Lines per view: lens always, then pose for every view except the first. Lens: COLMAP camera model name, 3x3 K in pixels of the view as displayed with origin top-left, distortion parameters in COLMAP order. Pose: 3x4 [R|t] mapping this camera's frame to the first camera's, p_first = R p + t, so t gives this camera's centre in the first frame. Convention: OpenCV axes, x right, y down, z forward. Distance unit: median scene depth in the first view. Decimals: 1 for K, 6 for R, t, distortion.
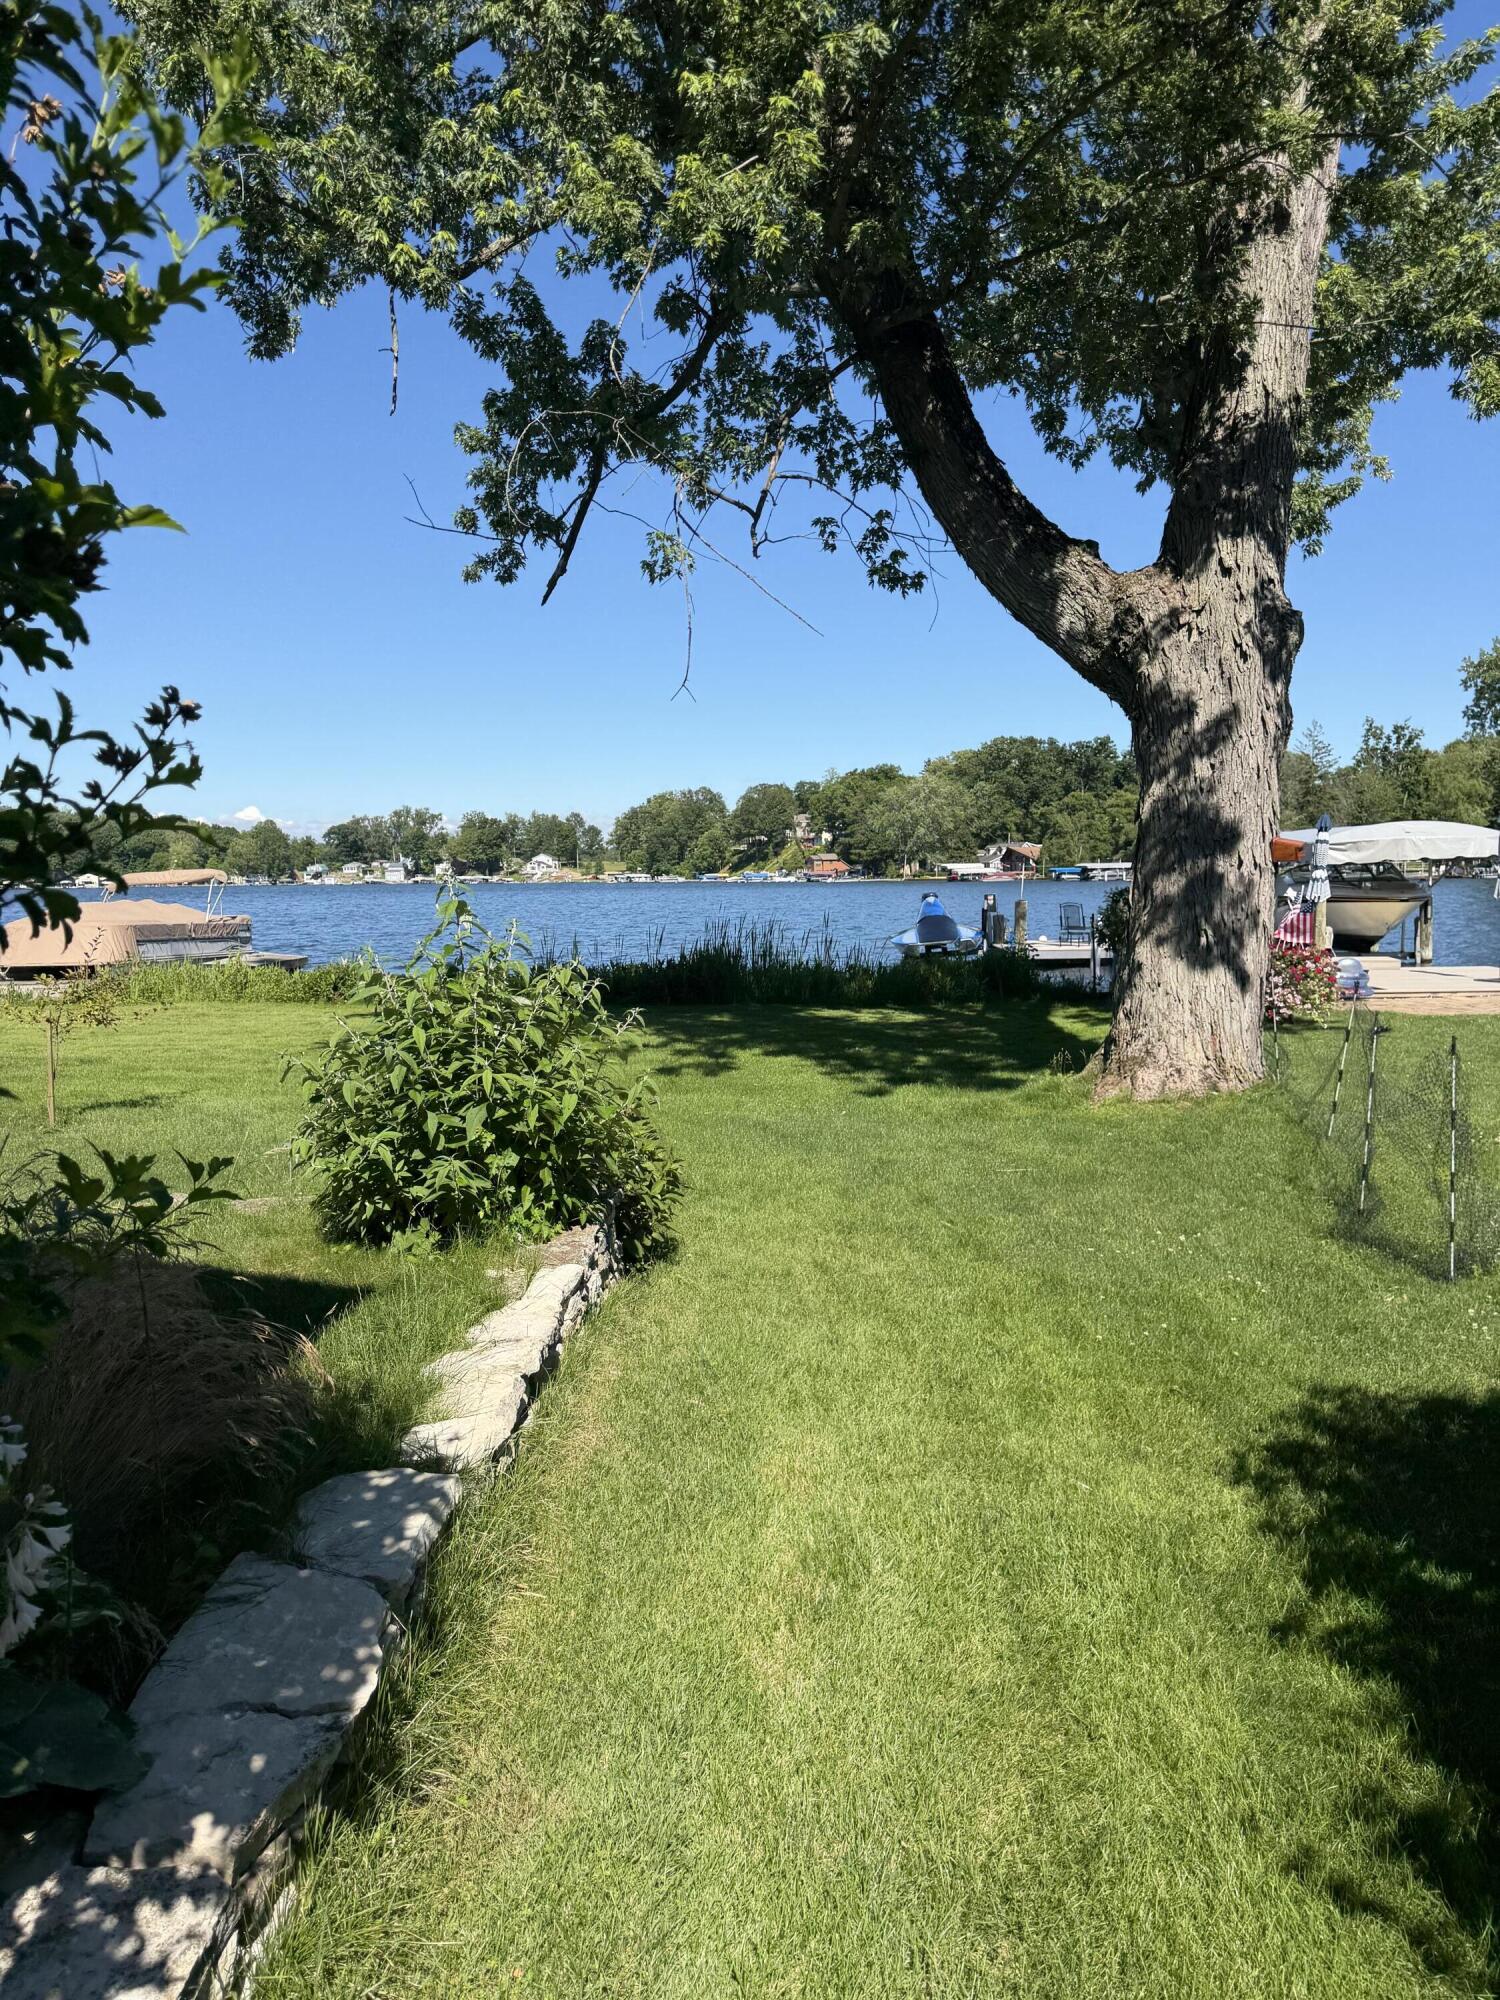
lens RADIAL K [[1398.9, 0, 747.4], [0, 1398.9, 1039.2], [0, 0, 1]] dist [0.100458, -0.122312]
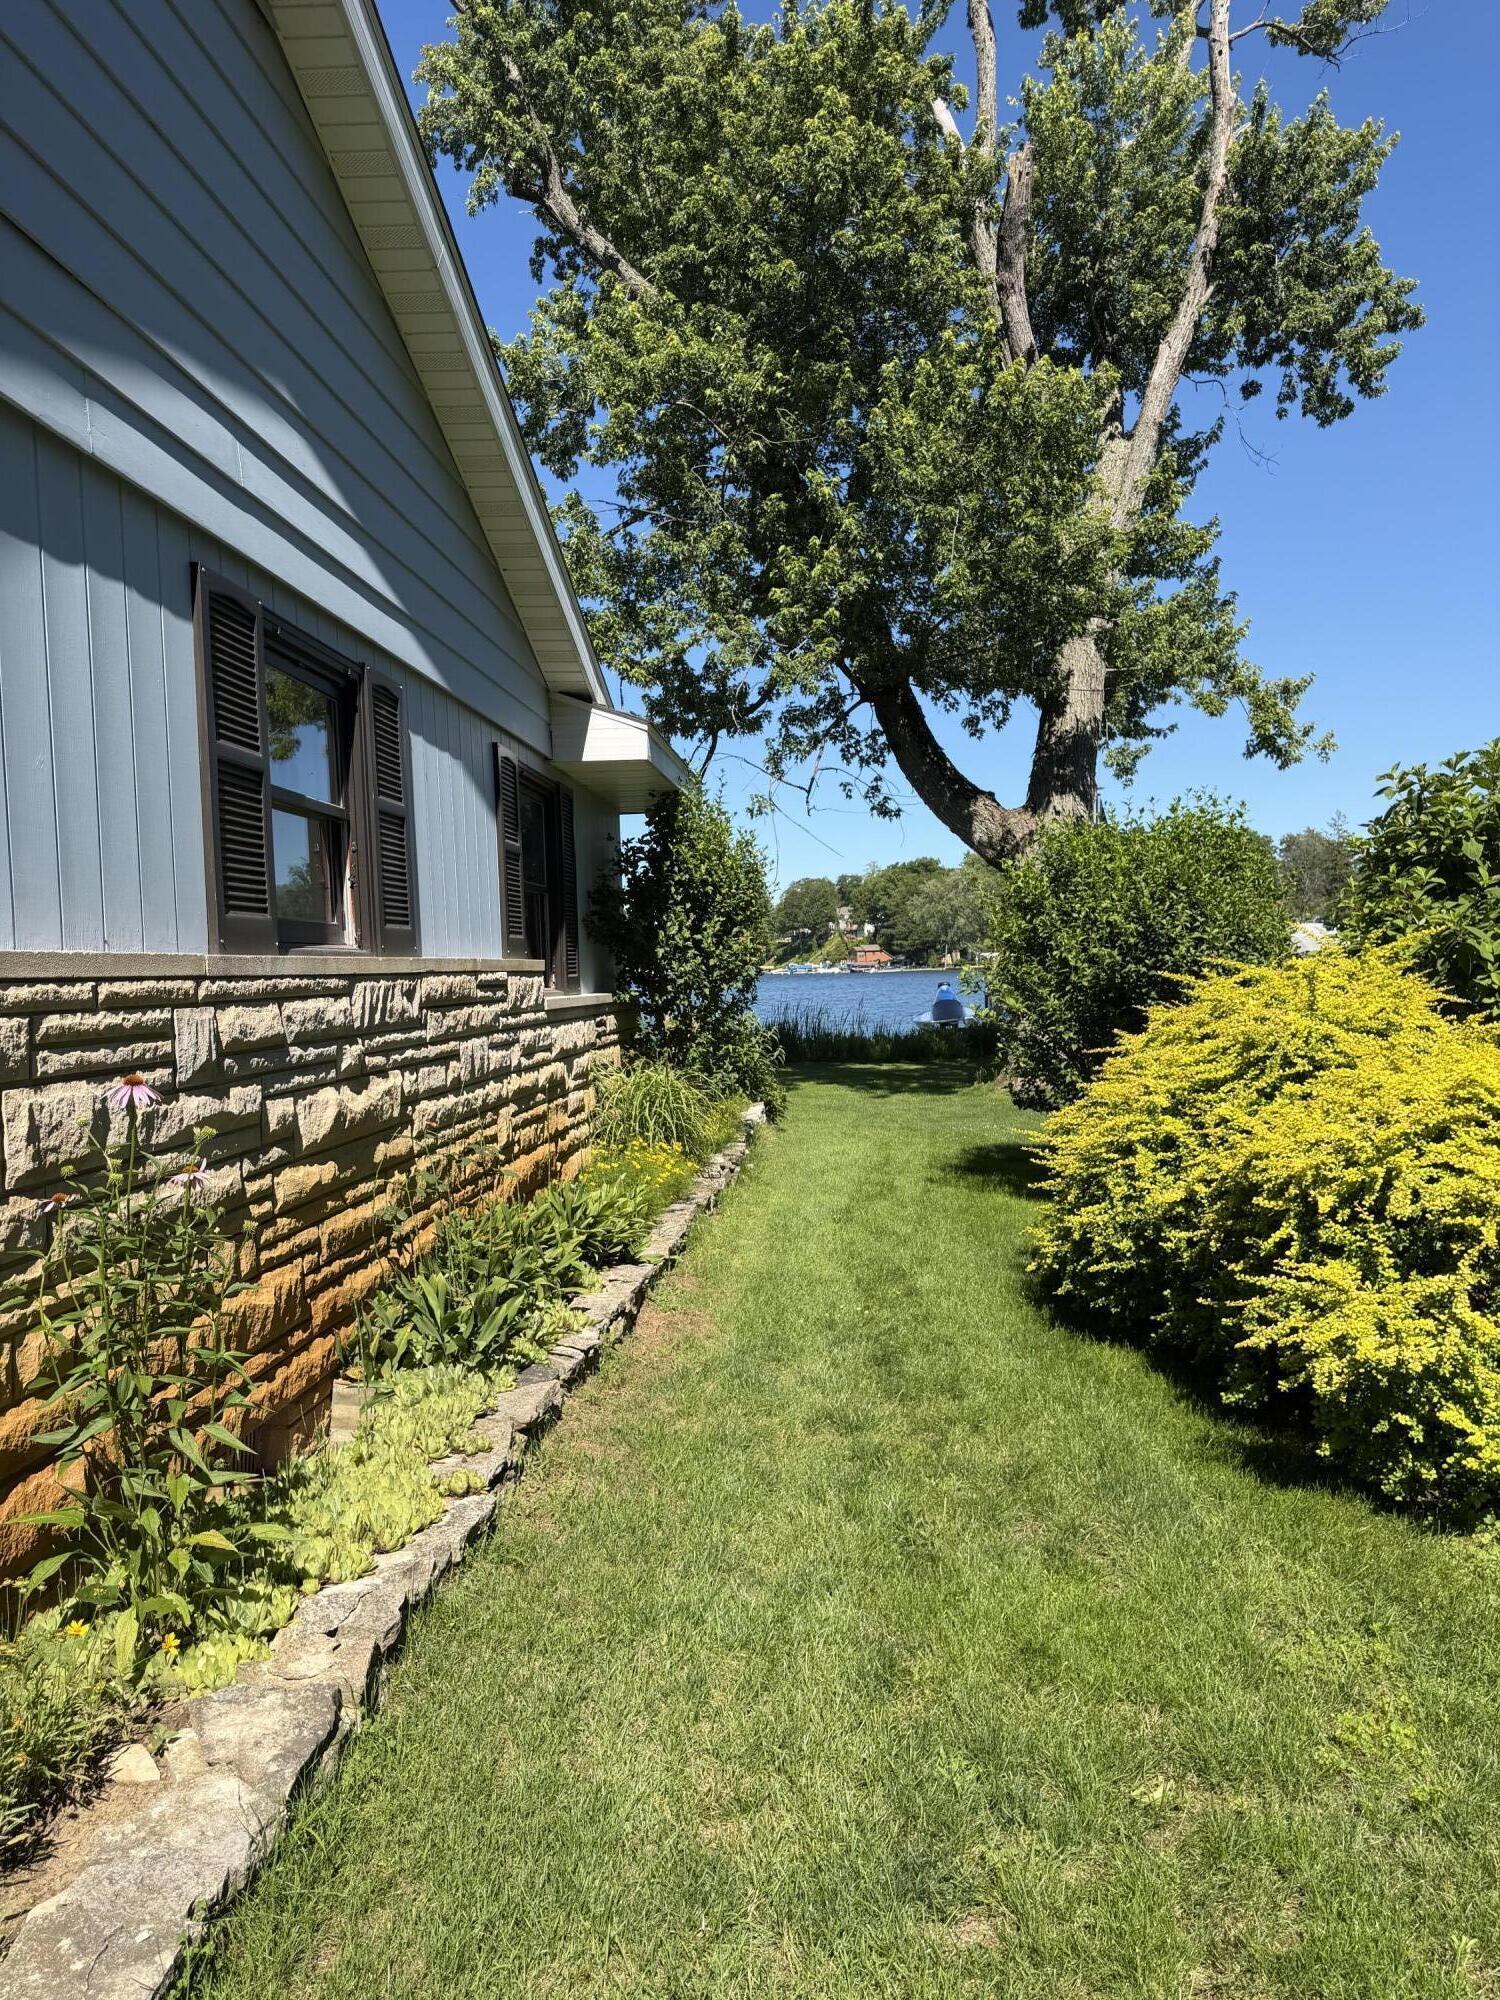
lens RADIAL K [[1398.9, 0, 747.4], [0, 1398.9, 1039.2], [0, 0, 1]] dist [0.100458, -0.122312]
pose [[0.999331, -0.016926, -0.032411, -0.018457], [0.014780, 0.997753, -0.065355, 0.080032], [0.033444, 0.064832, 0.997336, -0.779363]]
